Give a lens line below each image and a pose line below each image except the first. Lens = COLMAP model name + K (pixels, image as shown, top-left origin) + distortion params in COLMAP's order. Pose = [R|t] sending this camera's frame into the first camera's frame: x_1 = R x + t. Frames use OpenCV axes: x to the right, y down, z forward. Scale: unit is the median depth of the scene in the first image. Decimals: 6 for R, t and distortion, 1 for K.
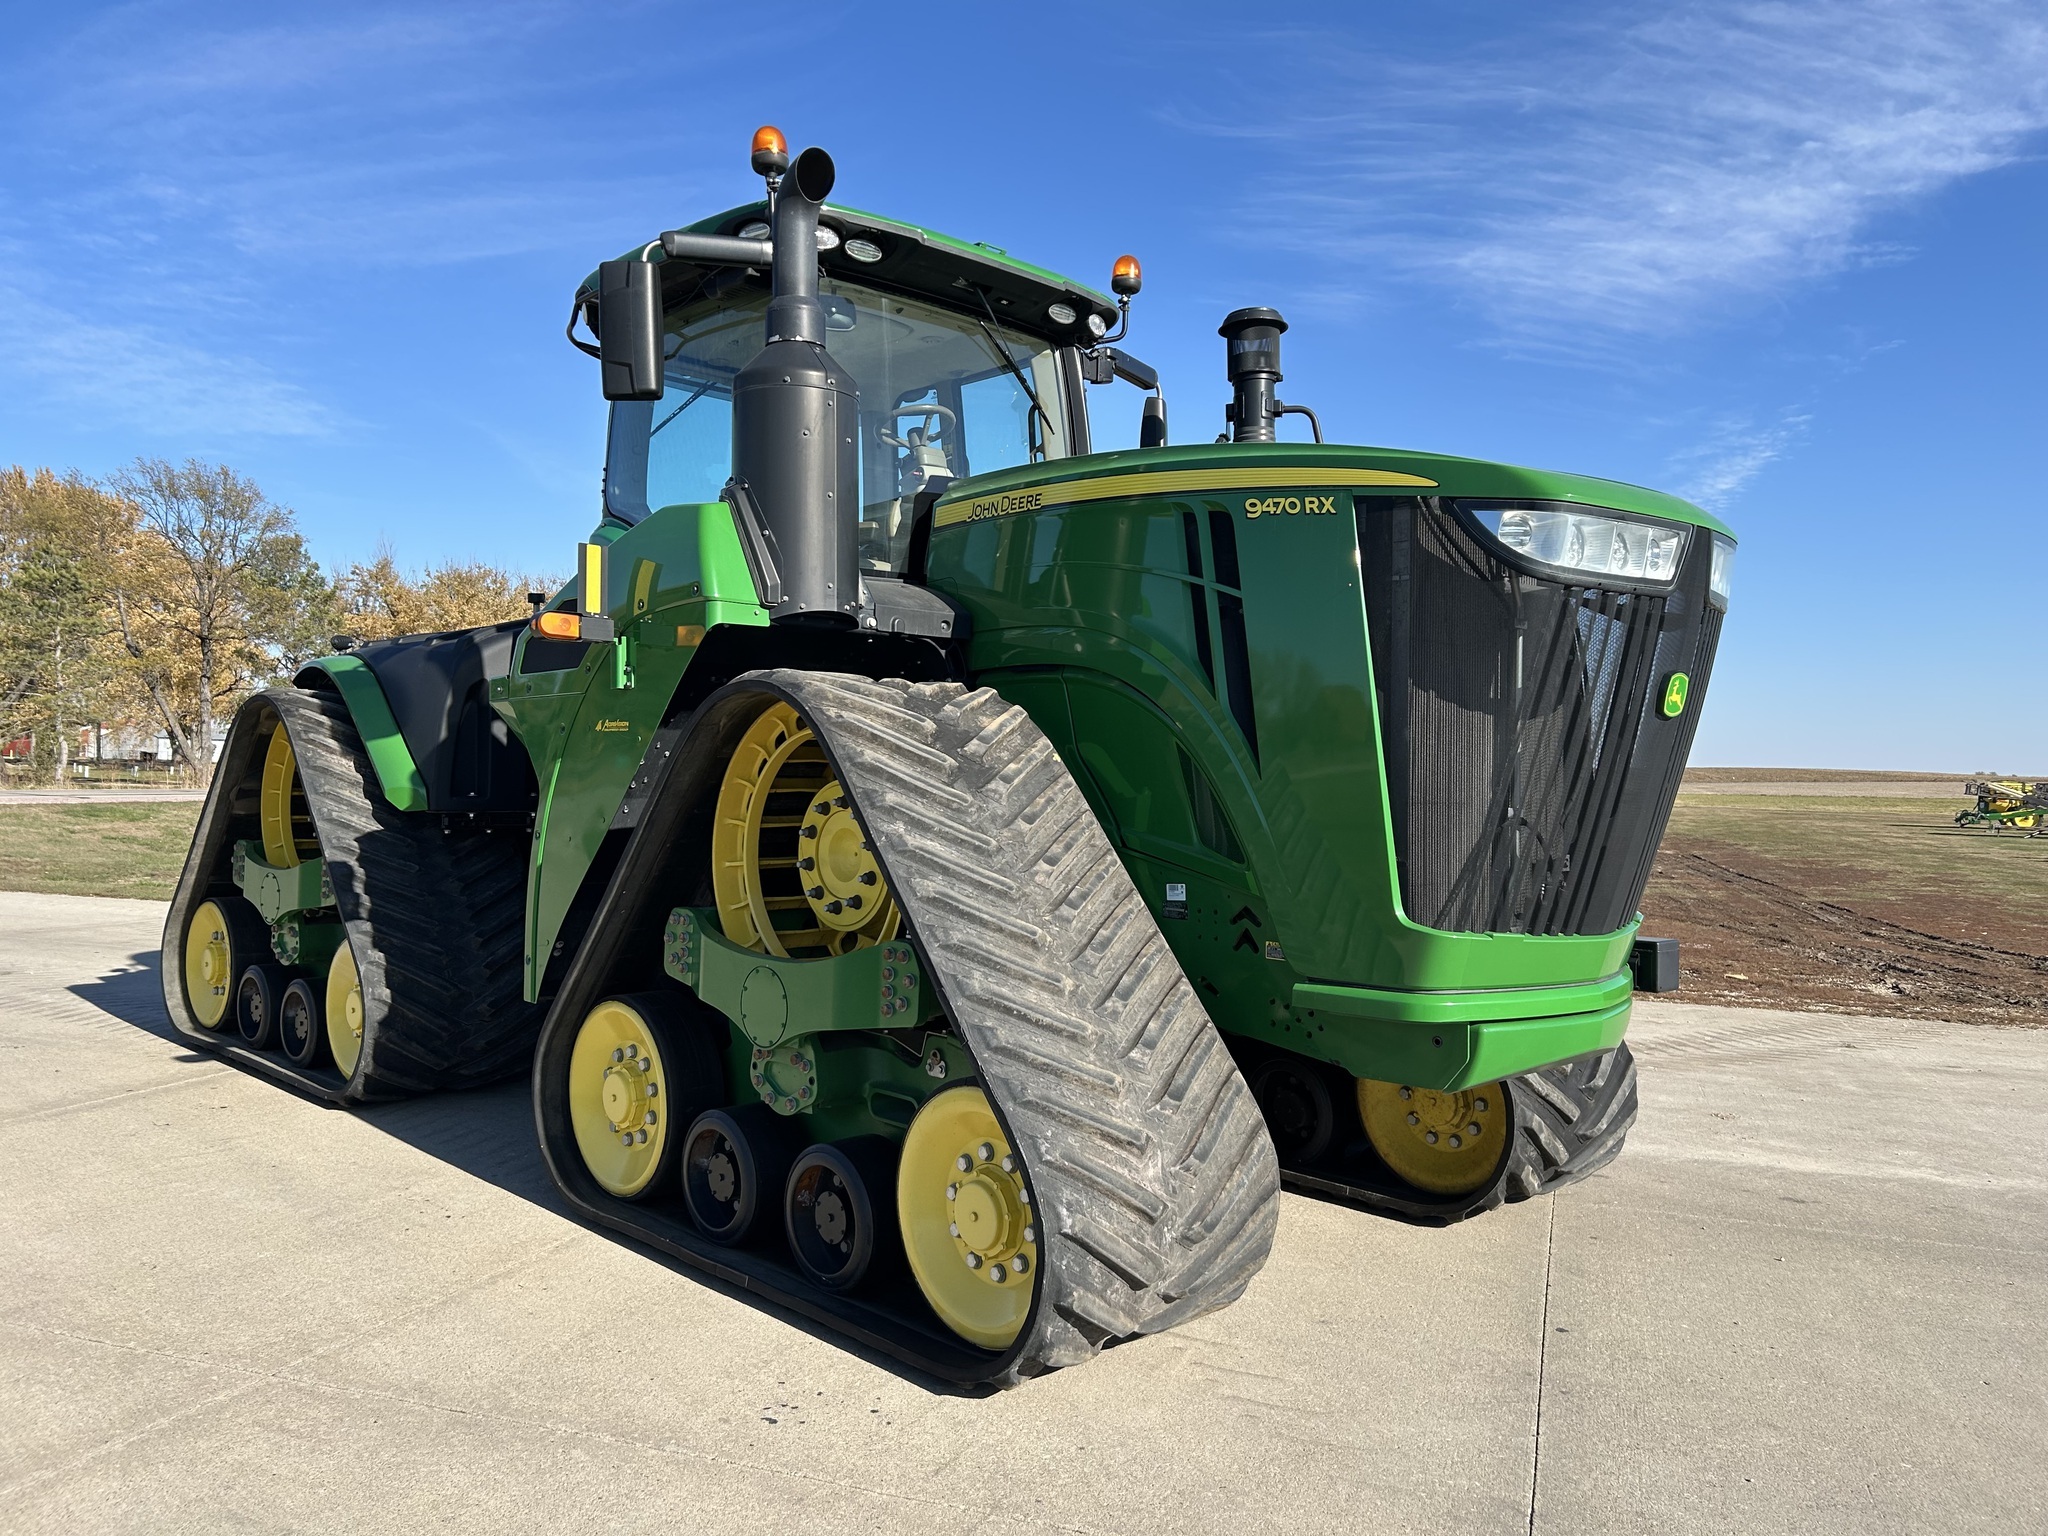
lens RADIAL K [[1541.4, 0, 1047.4], [0, 1541.4, 749.2], [0, 0, 1]] dist [0.043178, -0.044947]
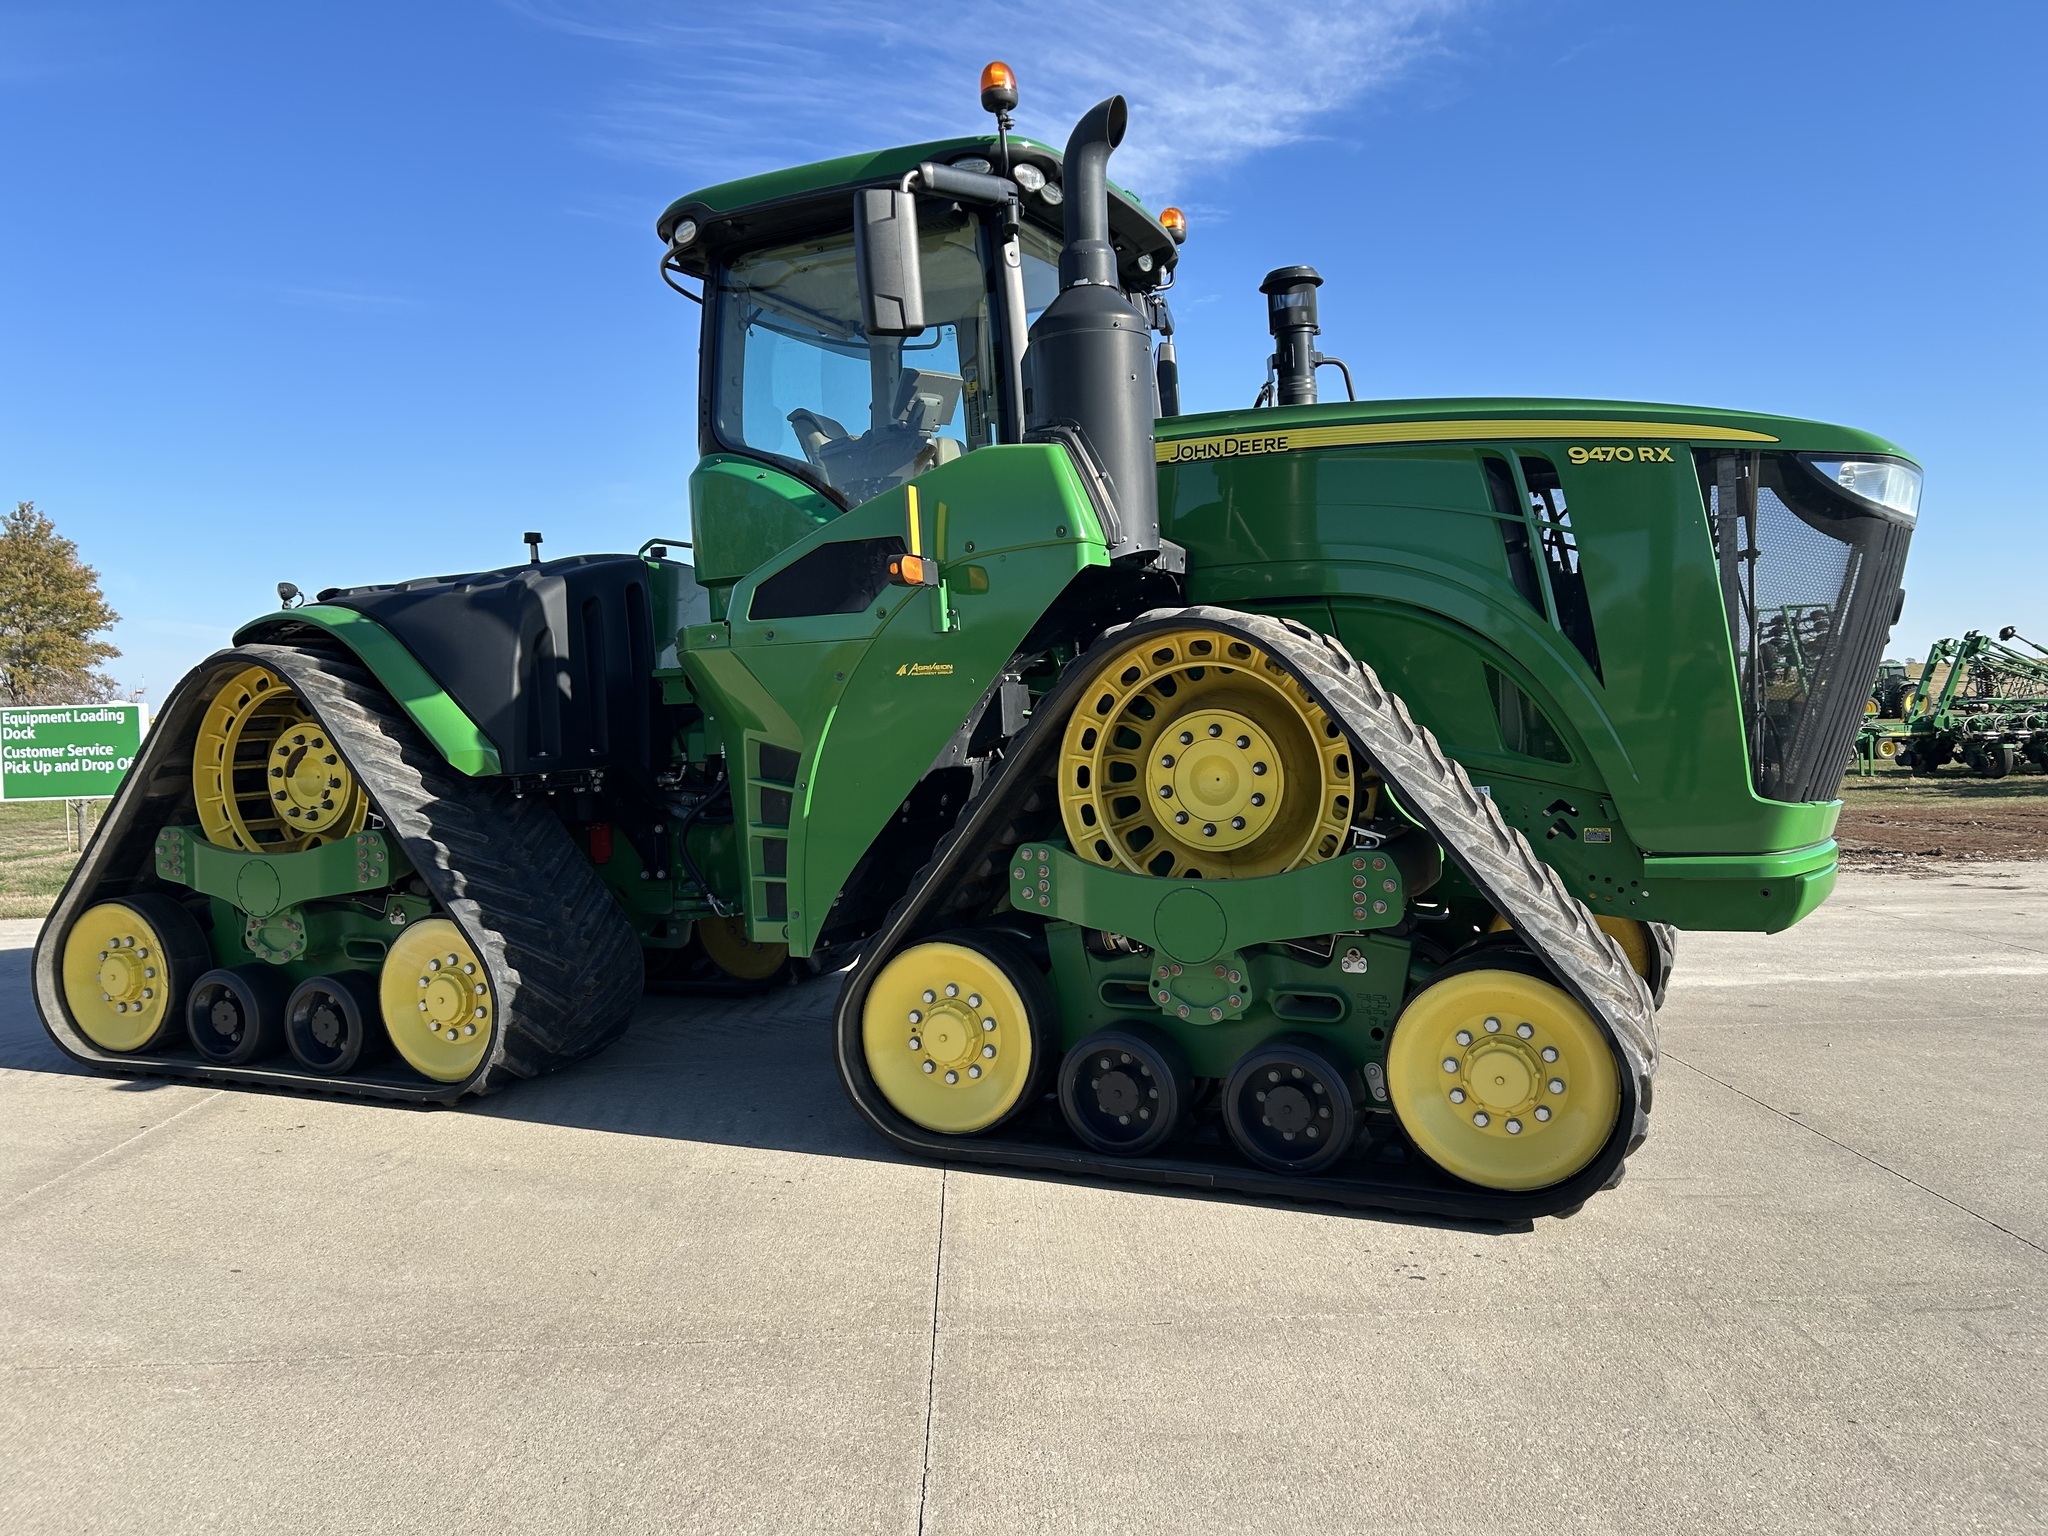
lens RADIAL K [[1541.4, 0, 1047.6], [0, 1541.4, 755.9], [0, 0, 1]] dist [0.043178, -0.044947]
pose [[0.926517, -0.060113, 0.371420, -0.466237], [0.041829, 0.997492, 0.057097, -0.010215], [-0.373920, -0.037366, 0.926708, 0.042679]]
